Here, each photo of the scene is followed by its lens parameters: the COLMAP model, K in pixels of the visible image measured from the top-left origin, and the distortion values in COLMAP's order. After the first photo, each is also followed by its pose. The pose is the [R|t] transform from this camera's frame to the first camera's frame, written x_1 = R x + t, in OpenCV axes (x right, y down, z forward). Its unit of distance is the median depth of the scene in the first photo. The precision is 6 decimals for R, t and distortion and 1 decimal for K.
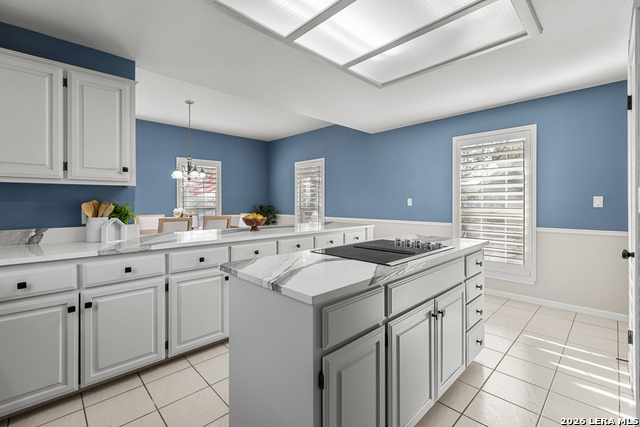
lens RADIAL K [[286.2, 0, 324.6], [0, 286.2, 206.5], [0, 0, 1]] dist [0.004292, 0.000287]
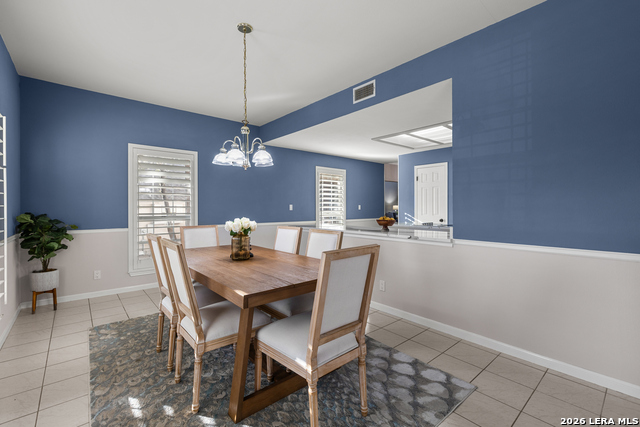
lens RADIAL K [[286.2, 0, 321.4], [0, 286.2, 208.8], [0, 0, 1]] dist [0.004292, 0.000287]
pose [[0.065855, -0.011131, 0.997767, -0.767580], [0.007960, 0.999912, 0.010630, -0.016512], [-0.997797, 0.007242, 0.065938, 0.596280]]
